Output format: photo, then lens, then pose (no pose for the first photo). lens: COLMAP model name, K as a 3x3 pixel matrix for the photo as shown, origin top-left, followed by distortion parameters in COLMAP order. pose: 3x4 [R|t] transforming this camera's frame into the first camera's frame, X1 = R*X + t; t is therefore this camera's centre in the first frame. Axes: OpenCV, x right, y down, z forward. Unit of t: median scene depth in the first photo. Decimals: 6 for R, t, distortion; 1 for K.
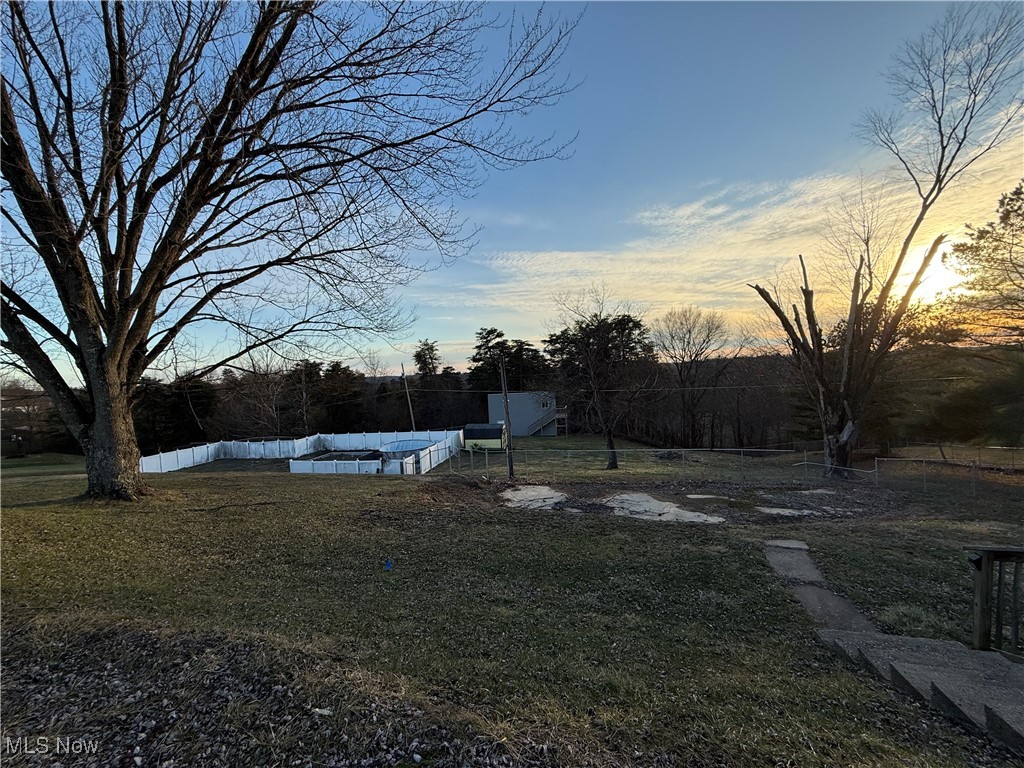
lens RADIAL K [[405.8, 0, 509.6], [0, 405.8, 384.4], [0, 0, 1]] dist [0.001822, -0.000214]
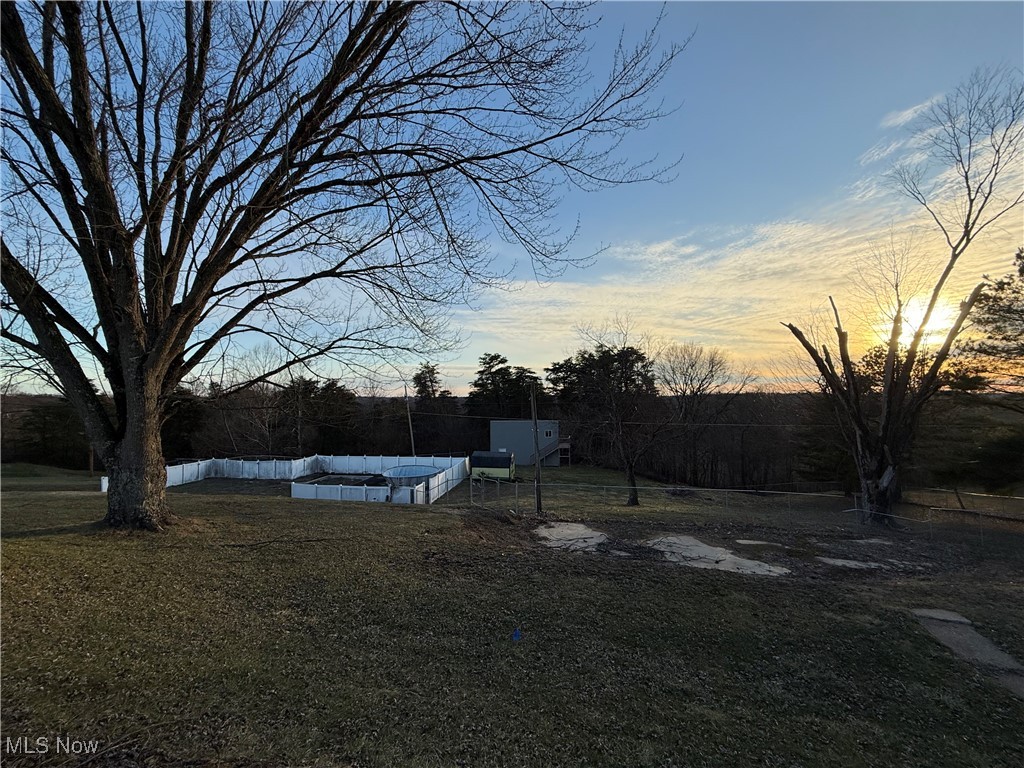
lens RADIAL K [[405.8, 0, 509.2], [0, 405.8, 384.3], [0, 0, 1]] dist [0.001822, -0.000214]
pose [[0.998656, 0.044836, 0.025995, -0.073344], [-0.043052, 0.996919, -0.065567, -0.001703], [-0.028855, 0.064359, 0.997510, 0.029559]]
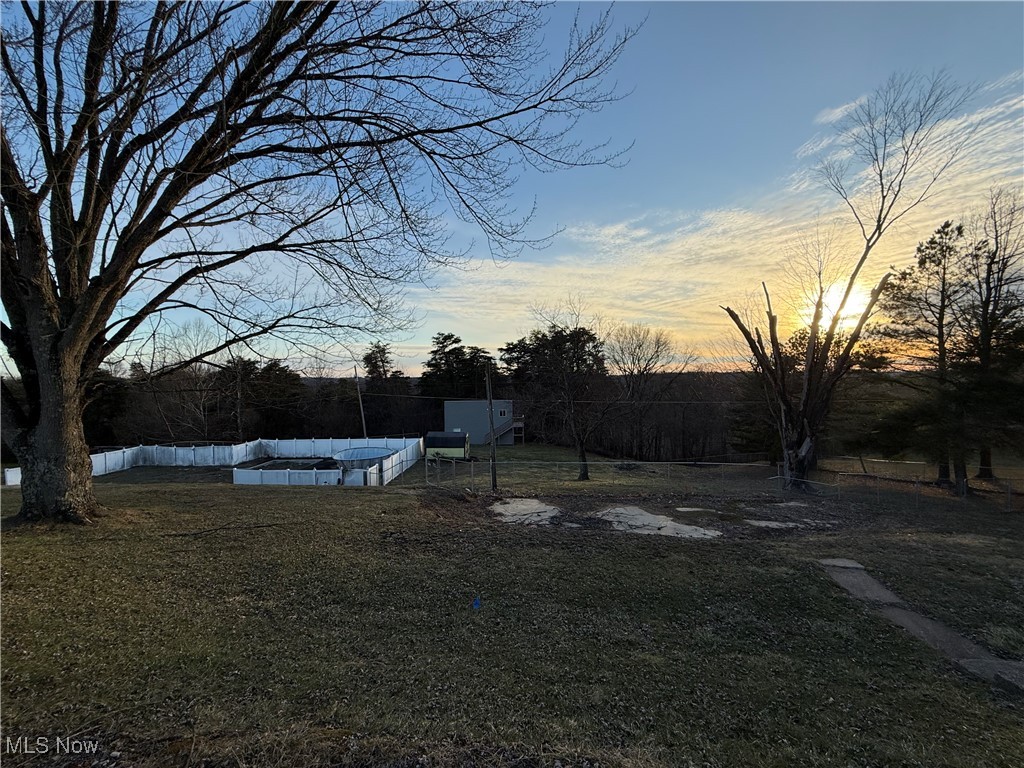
lens RADIAL K [[405.8, 0, 509.2], [0, 405.8, 384.5], [0, 0, 1]] dist [0.001822, -0.000214]
pose [[0.989325, 0.036360, 0.141115, -0.075699], [-0.033878, 0.999227, -0.019950, -0.001627], [-0.141731, 0.014957, 0.989792, 0.025519]]
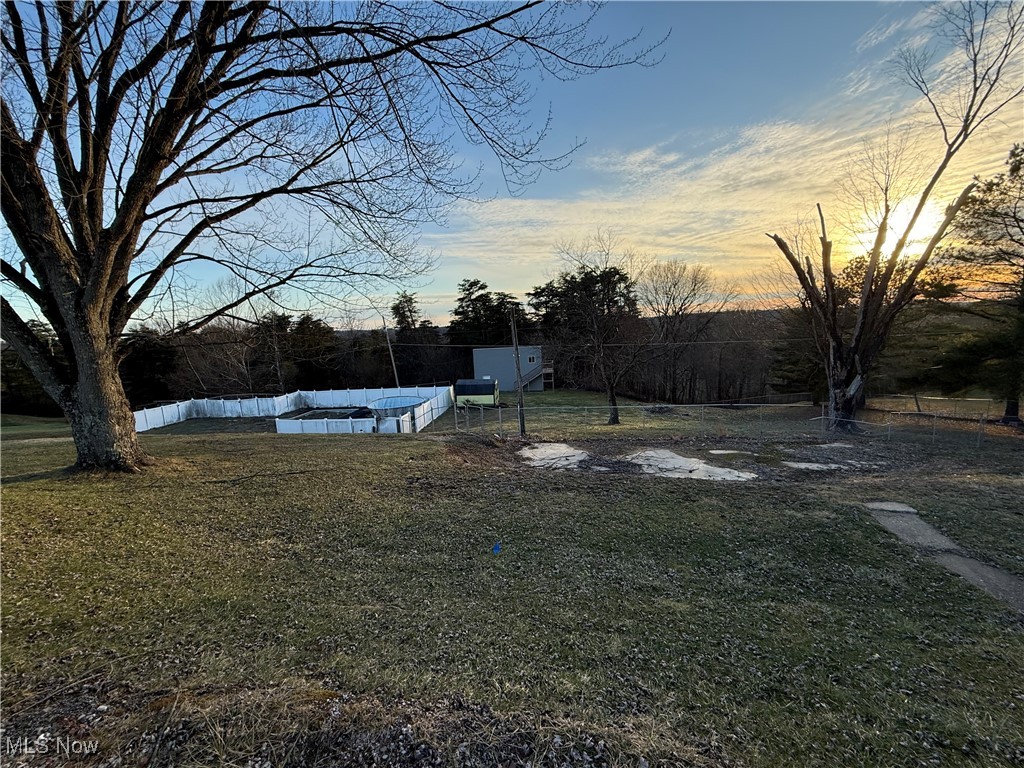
lens RADIAL K [[405.8, 0, 509.2], [0, 405.8, 384.7], [0, 0, 1]] dist [0.001822, -0.000214]
pose [[0.997603, -0.006243, 0.068914, -0.067488], [-0.001526, 0.993694, 0.112113, 0.000993], [-0.069180, -0.111950, 0.991303, 0.038145]]
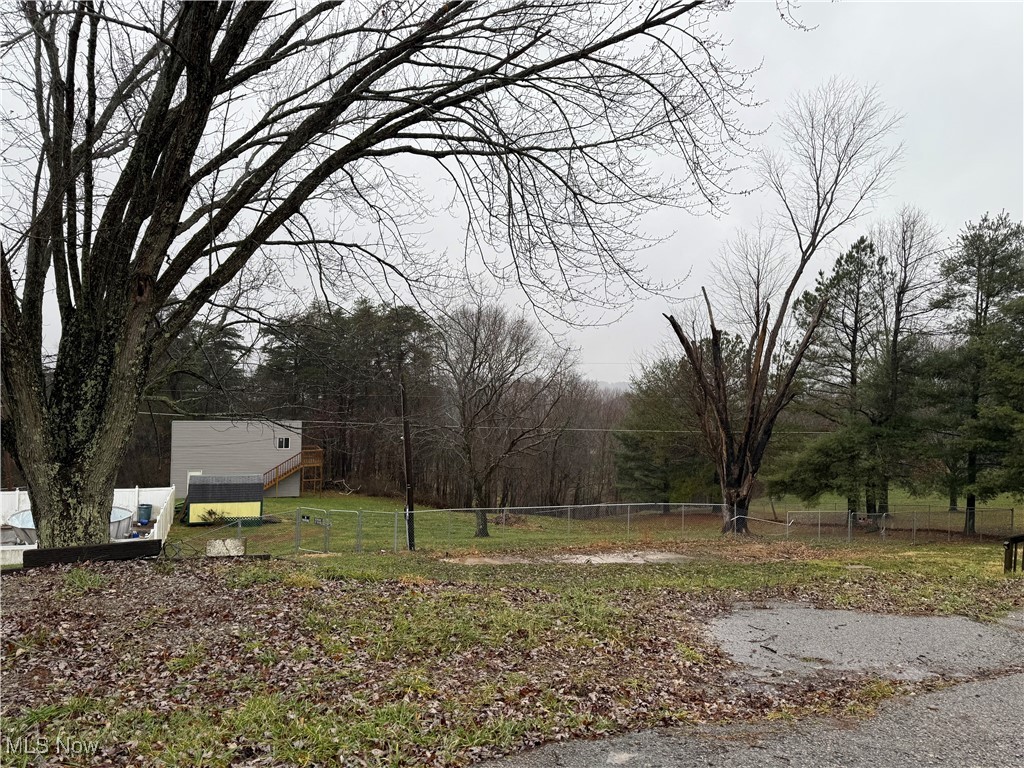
lens RADIAL K [[715.8, 0, 508.7], [0, 715.8, 389.8], [0, 0, 1]] dist [0.075326, -0.080830]
pose [[0.843963, 0.071091, 0.531670, -0.374847], [-0.056799, 0.997450, -0.043210, -0.000061], [-0.533386, 0.006269, 0.845849, -0.088140]]
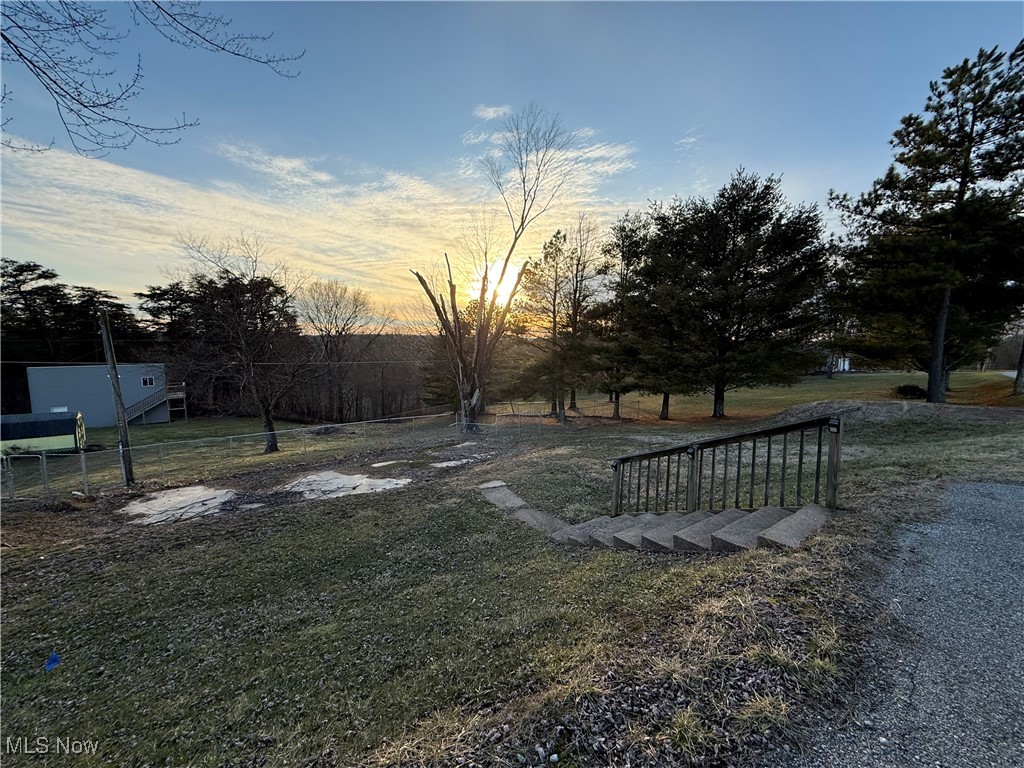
lens RADIAL K [[405.8, 0, 509.0], [0, 405.8, 385.6], [0, 0, 1]] dist [0.001822, -0.000214]
pose [[0.662868, -0.028191, 0.748205, -0.059535], [-0.021926, 0.998132, 0.057032, 0.001172], [-0.748415, -0.054210, 0.661011, 0.031584]]
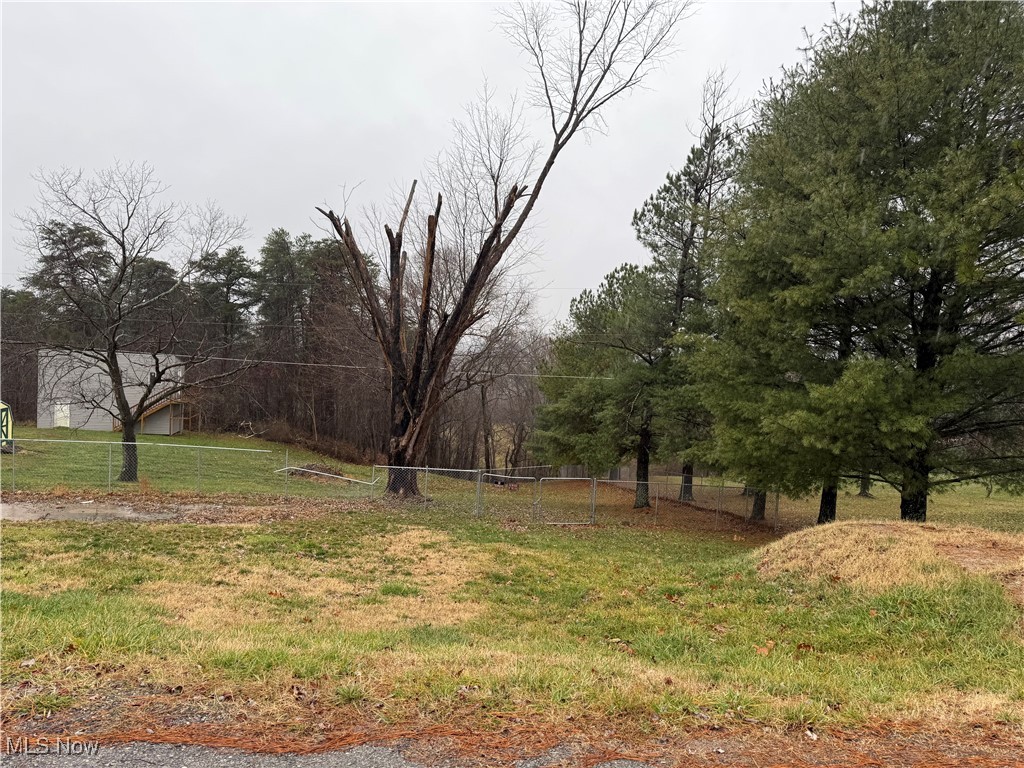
lens RADIAL K [[715.8, 0, 517.5], [0, 715.8, 387.8], [0, 0, 1]] dist [0.075326, -0.080830]
pose [[0.932503, 0.084472, 0.351146, 0.385116], [-0.097225, 0.995085, 0.018814, -0.005868], [-0.347830, -0.051684, 0.936132, -0.187362]]
